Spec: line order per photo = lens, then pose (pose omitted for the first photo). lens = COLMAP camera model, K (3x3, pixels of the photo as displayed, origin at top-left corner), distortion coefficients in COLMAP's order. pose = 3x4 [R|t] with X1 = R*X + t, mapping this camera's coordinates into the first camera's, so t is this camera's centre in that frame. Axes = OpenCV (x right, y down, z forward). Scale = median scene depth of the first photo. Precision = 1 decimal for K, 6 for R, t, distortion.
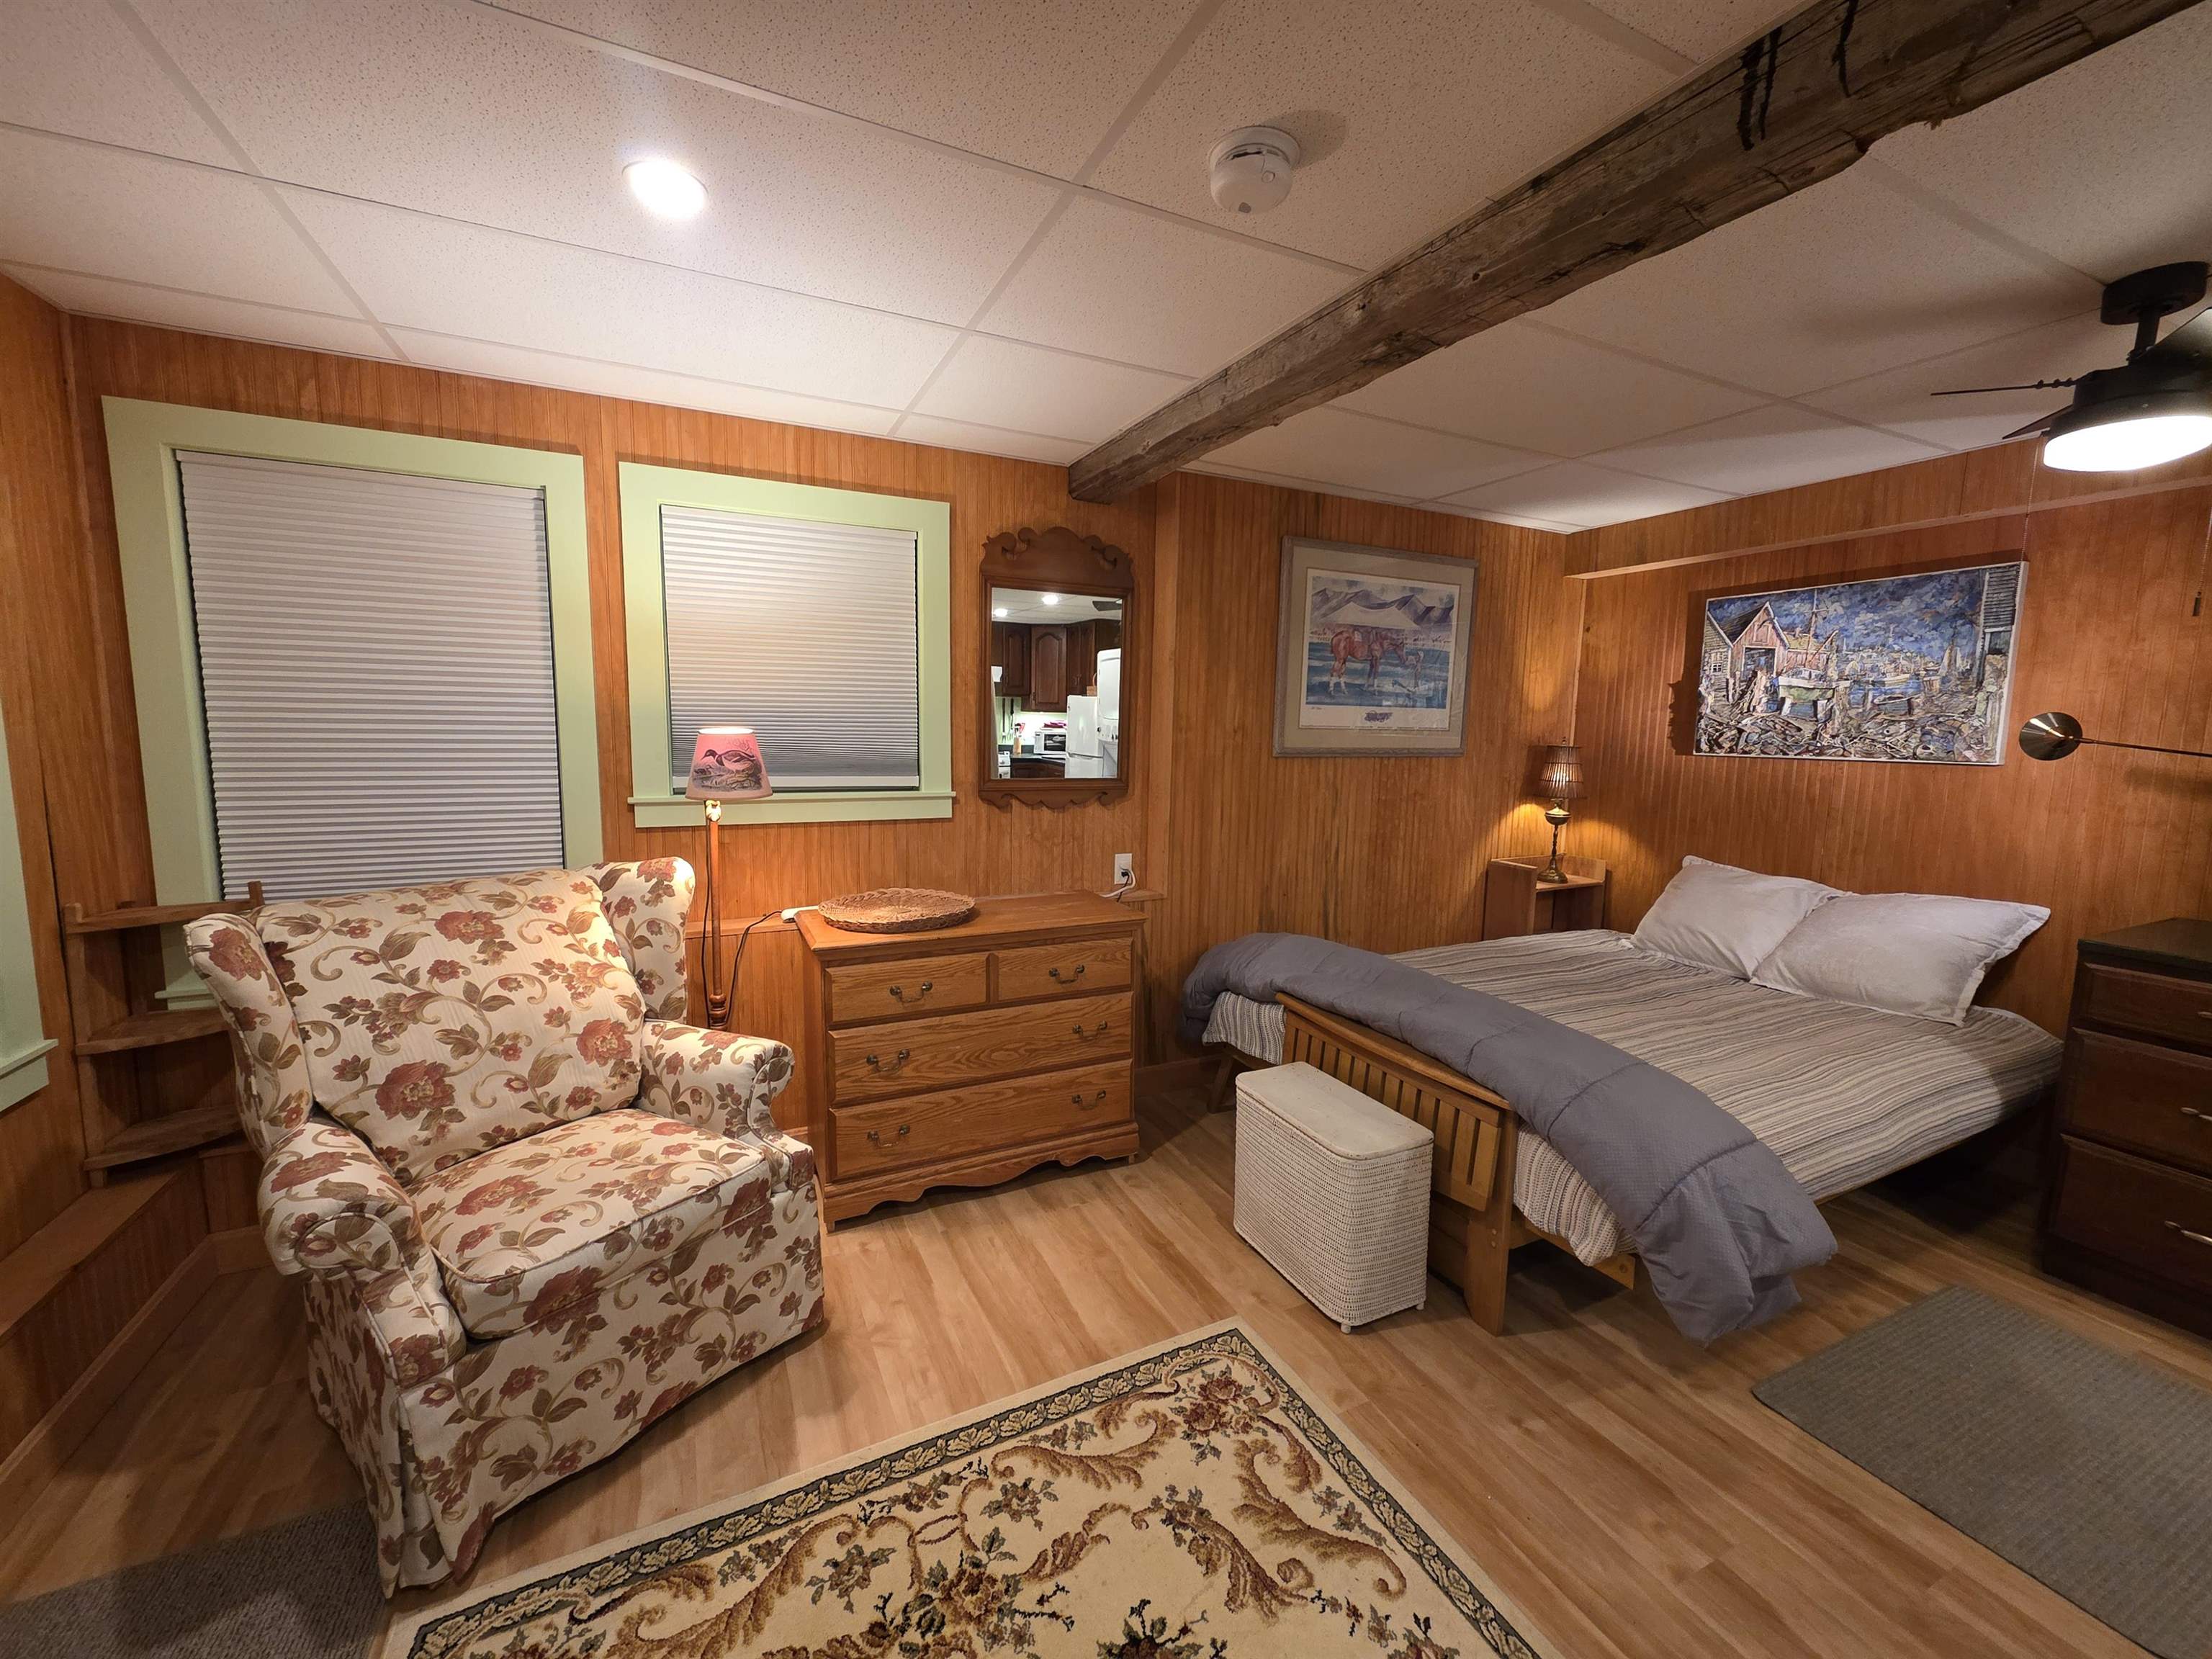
lens RADIAL K [[876.7, 0, 1116.2], [0, 876.7, 821.9], [0, 0, 1]] dist [0.009253, 0.000212]
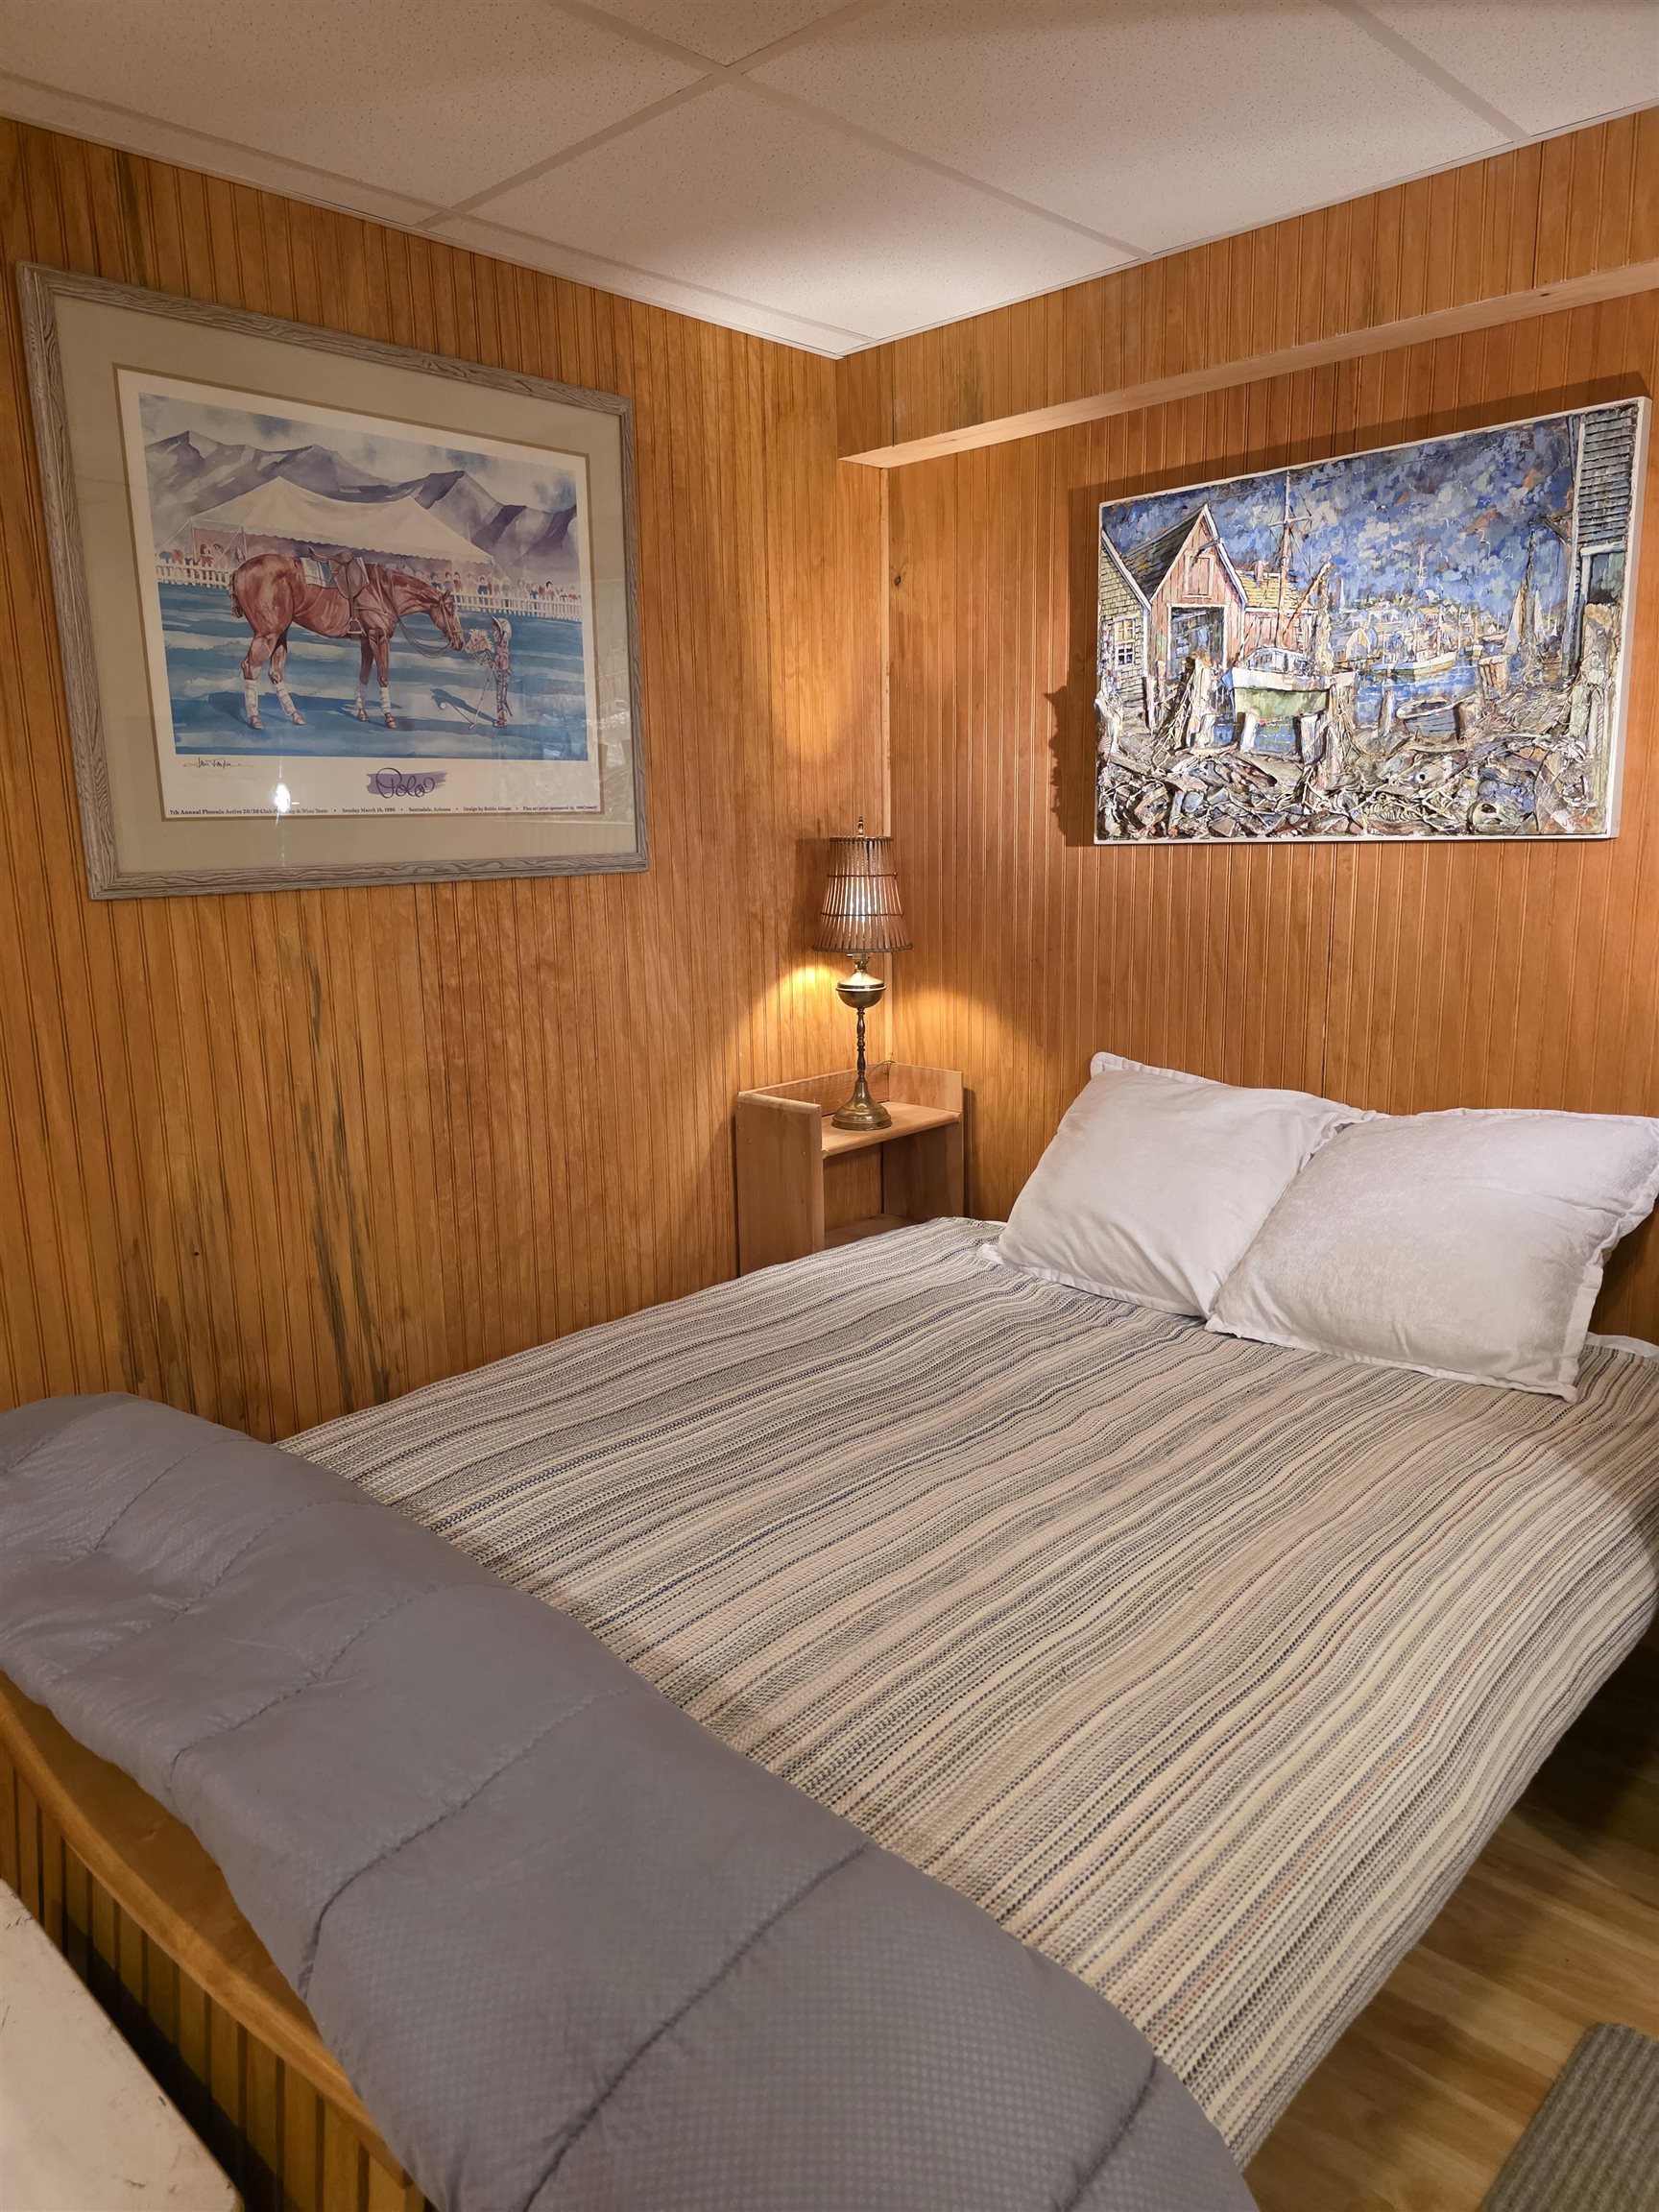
lens RADIAL K [[1513.3, 0, 829.5], [0, 1513.3, 1106.0], [0, 0, 1]] dist [0.088728, -0.093175]
pose [[0.937410, -0.104057, 0.332317, 0.243187], [0.076953, 0.992618, 0.093744, -0.024728], [-0.339619, -0.062304, 0.938497, 0.278404]]
